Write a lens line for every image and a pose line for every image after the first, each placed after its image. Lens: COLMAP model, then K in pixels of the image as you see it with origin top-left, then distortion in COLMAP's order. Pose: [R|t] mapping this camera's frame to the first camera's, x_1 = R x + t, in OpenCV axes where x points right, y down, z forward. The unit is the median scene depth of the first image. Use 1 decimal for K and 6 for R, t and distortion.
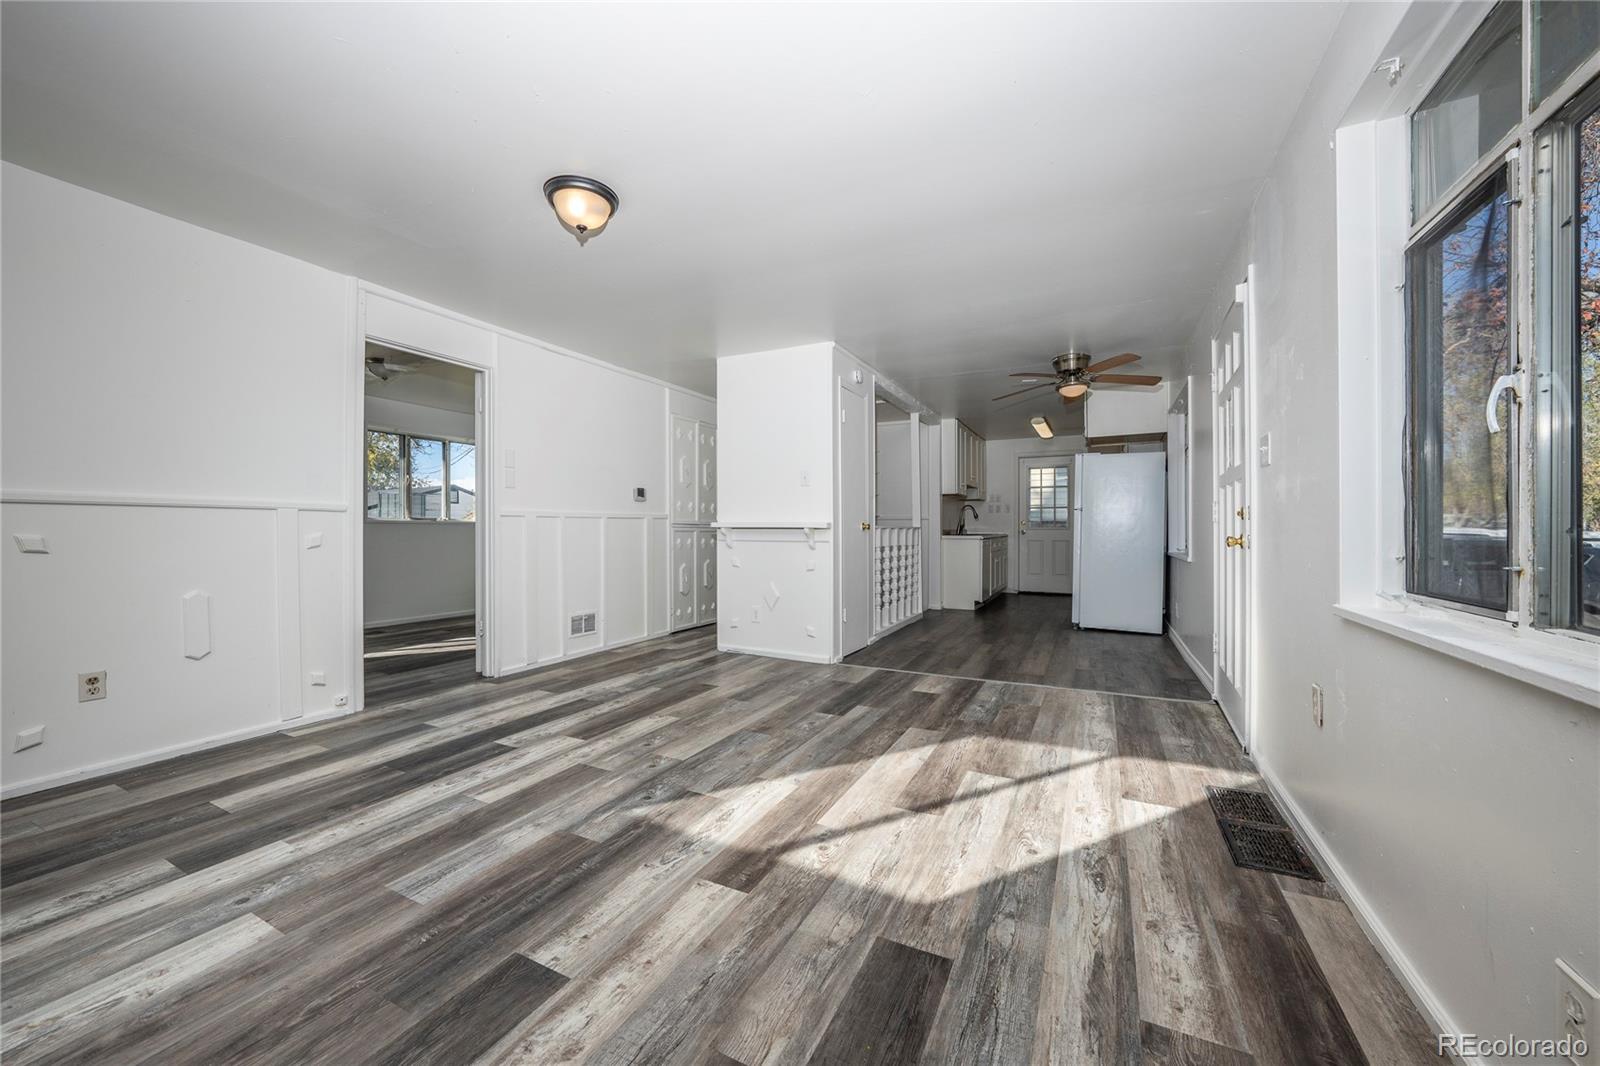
lens RADIAL K [[588.2, 0, 798.3], [0, 588.2, 532.8], [0, 0, 1]] dist [-0.012654, 0.002475]
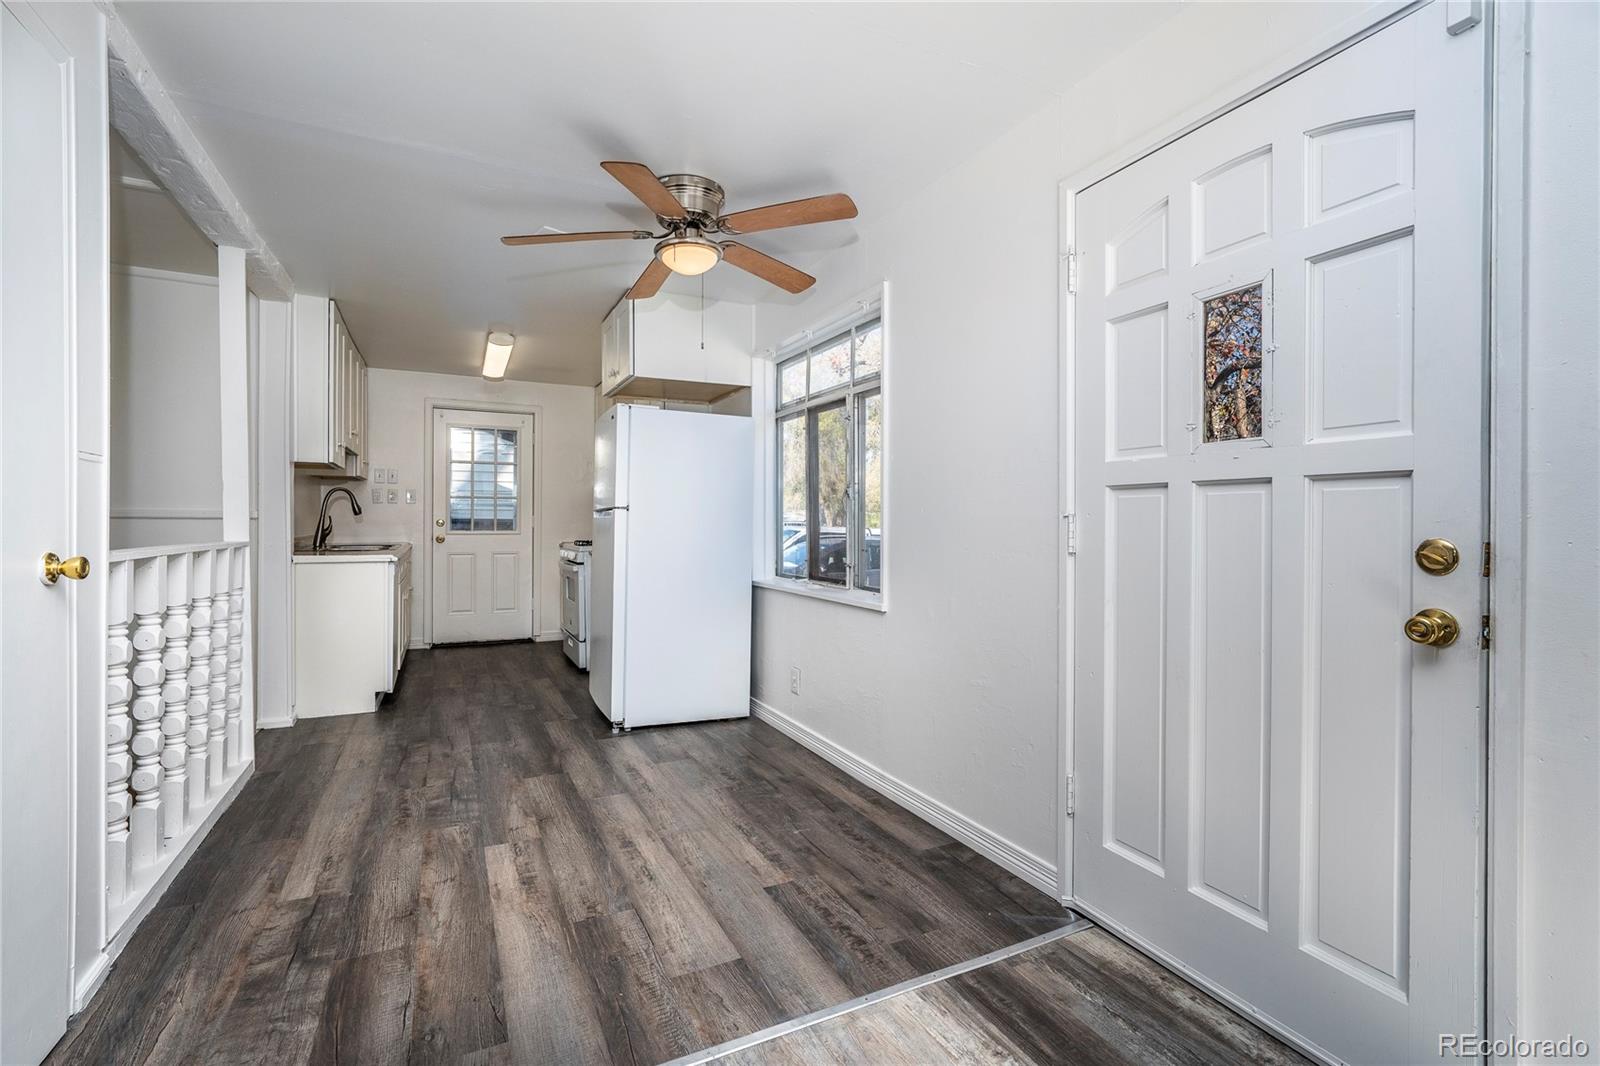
lens RADIAL K [[713.6, 0, 798.0], [0, 713.6, 526.8], [0, 0, 1]] dist [-0.010105, -0.000312]
pose [[0.594648, -0.000810, 0.803986, 0.113466], [-0.001935, 0.999995, 0.002438, -0.054836], [-0.803984, -0.003006, 0.594644, 1.089501]]
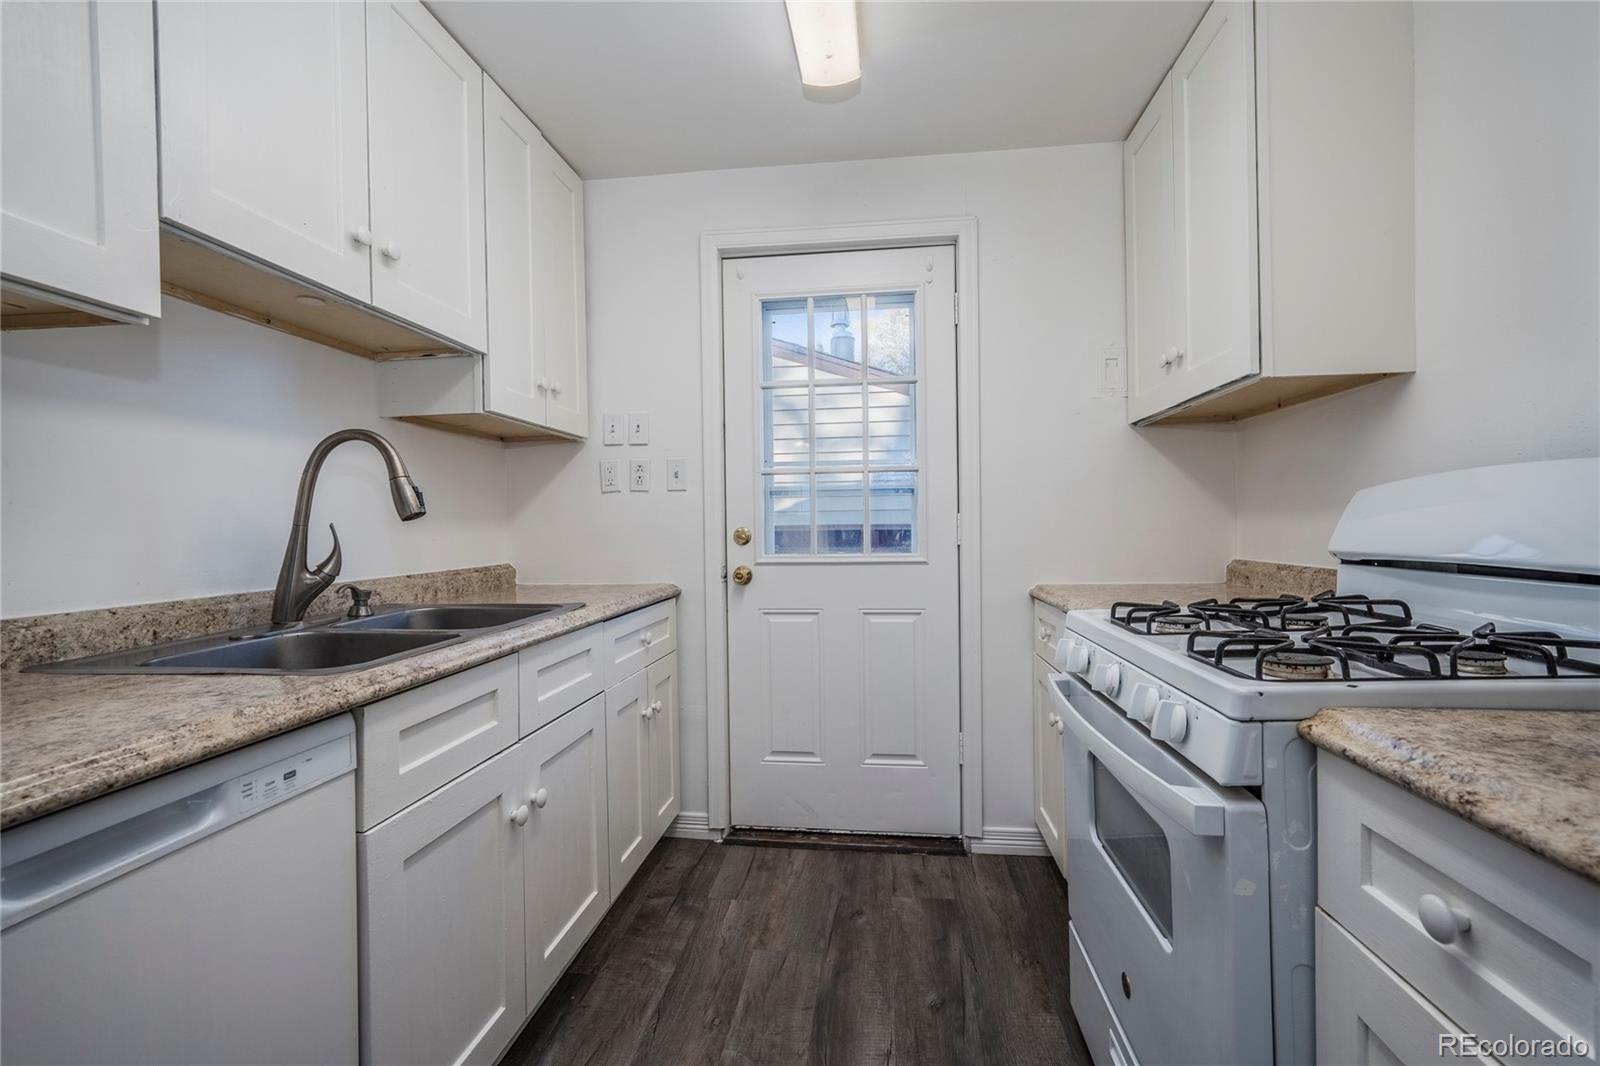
lens RADIAL K [[713.6, 0, 791.8], [0, 713.6, 524.7], [0, 0, 1]] dist [-0.010105, -0.000312]
pose [[0.940902, -0.007857, 0.338587, 1.109386], [0.011797, 0.999885, -0.009580, -0.067782], [-0.338473, 0.013008, 0.940886, 2.610476]]
